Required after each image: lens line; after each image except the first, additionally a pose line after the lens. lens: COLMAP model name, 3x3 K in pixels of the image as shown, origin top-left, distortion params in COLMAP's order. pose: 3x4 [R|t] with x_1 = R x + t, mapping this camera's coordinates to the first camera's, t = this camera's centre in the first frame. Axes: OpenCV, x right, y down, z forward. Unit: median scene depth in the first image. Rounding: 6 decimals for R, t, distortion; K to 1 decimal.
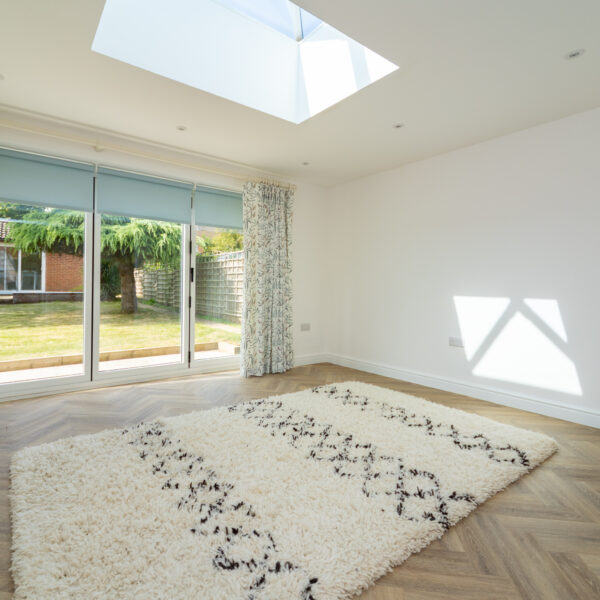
lens RADIAL K [[358.0, 0, 300.0], [0, 358.0, 300.0], [0, 0, 1]] dist [-0.001569, 0.000802]
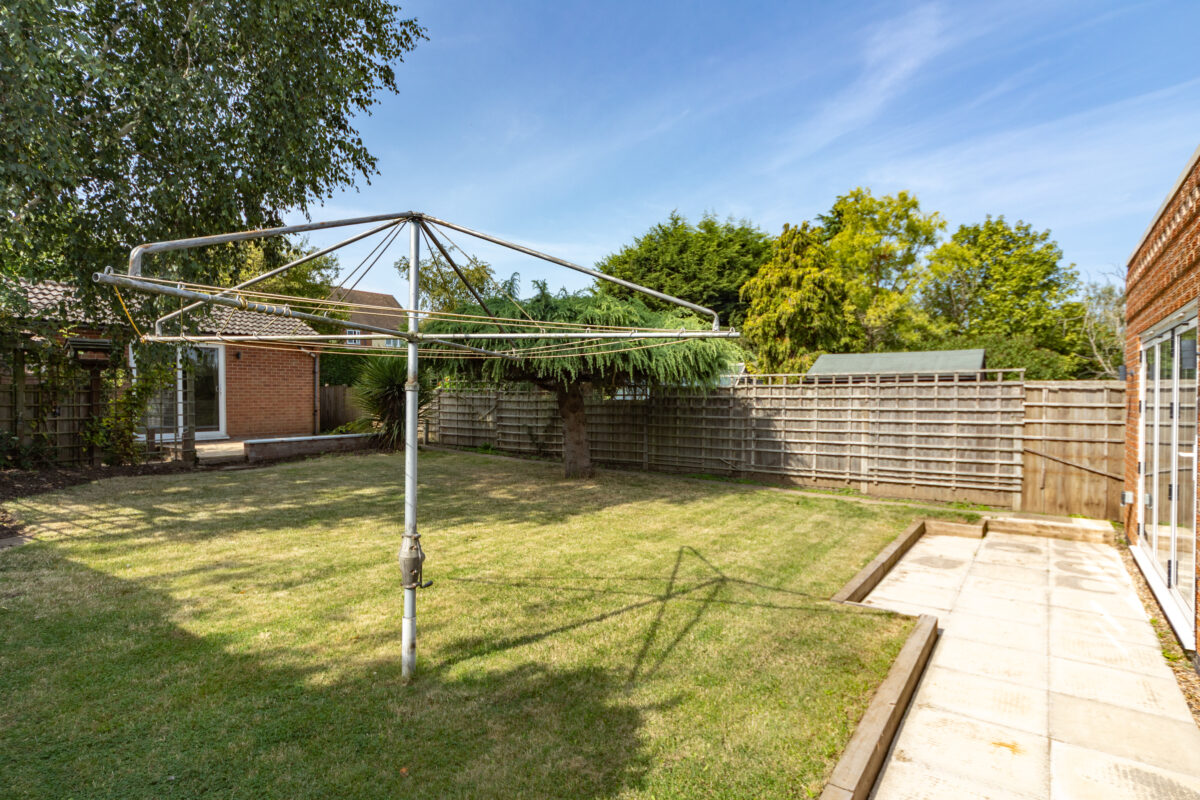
lens RADIAL K [[644.2, 0, 600.0], [0, 644.2, 400.0], [0, 0, 1]] dist [0.002601, 0.000462]
pose [[0.954150, -0.009902, 0.299164, -1.943477], [0.017733, 0.999567, -0.023474, -0.156913], [-0.298802, 0.027702, 0.953913, -0.011266]]
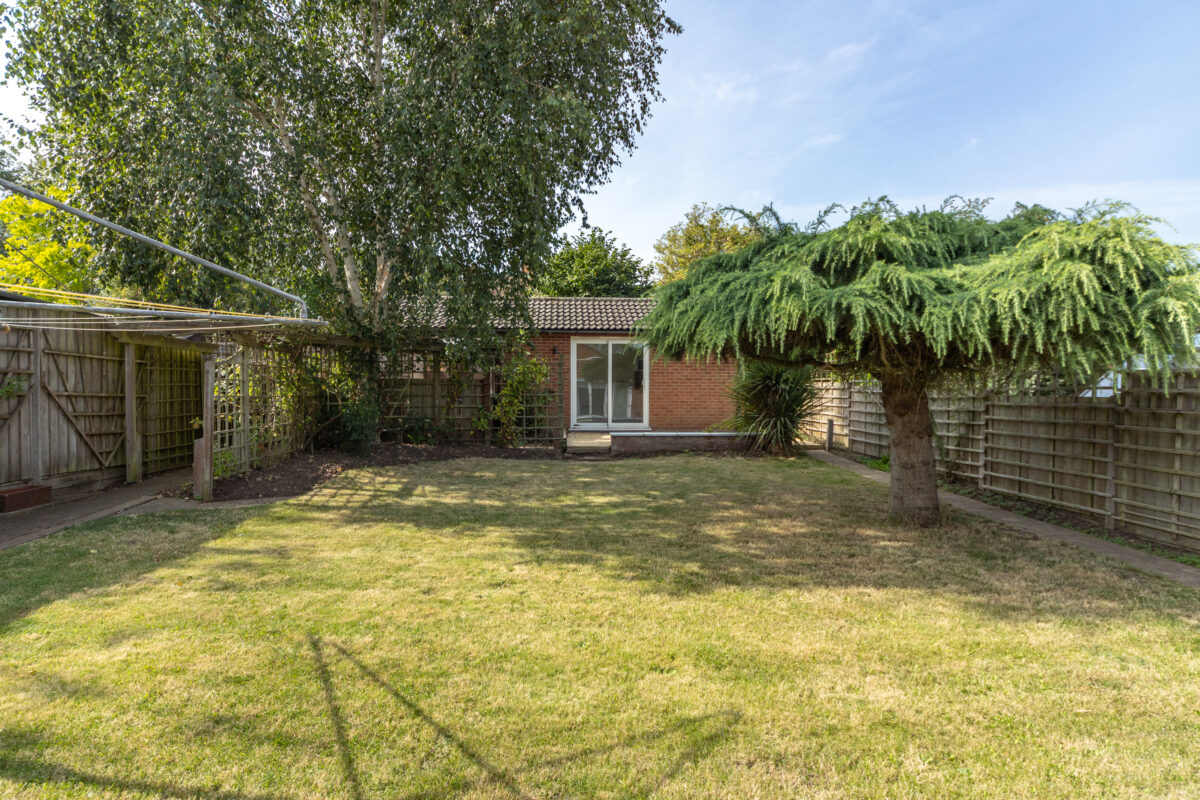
lens RADIAL K [[644.2, 0, 600.0], [0, 644.2, 400.0], [0, 0, 1]] dist [0.002601, 0.000462]
pose [[0.819713, 0.004150, -0.572760, -0.960465], [-0.018430, 0.999647, -0.019134, -0.163868], [0.572478, 0.026241, 0.819500, 0.784459]]
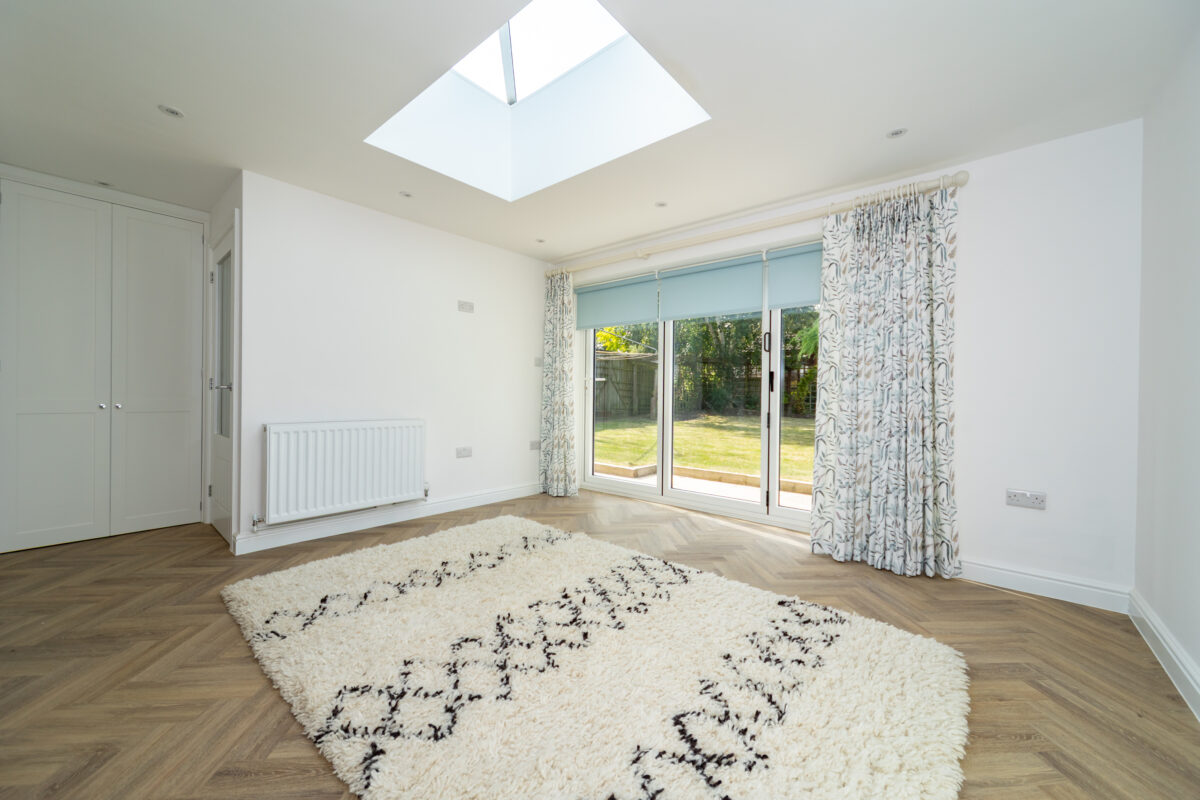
lens RADIAL K [[462.6, 0, 600.0], [0, 462.6, 400.0], [0, 0, 1]] dist [-0.015975, -0.000094]
pose [[0.204654, 0.005096, -0.978821, 0.511514], [-0.049811, 0.998745, -0.005215, -0.010530], [0.977566, 0.049823, 0.204651, 0.496010]]
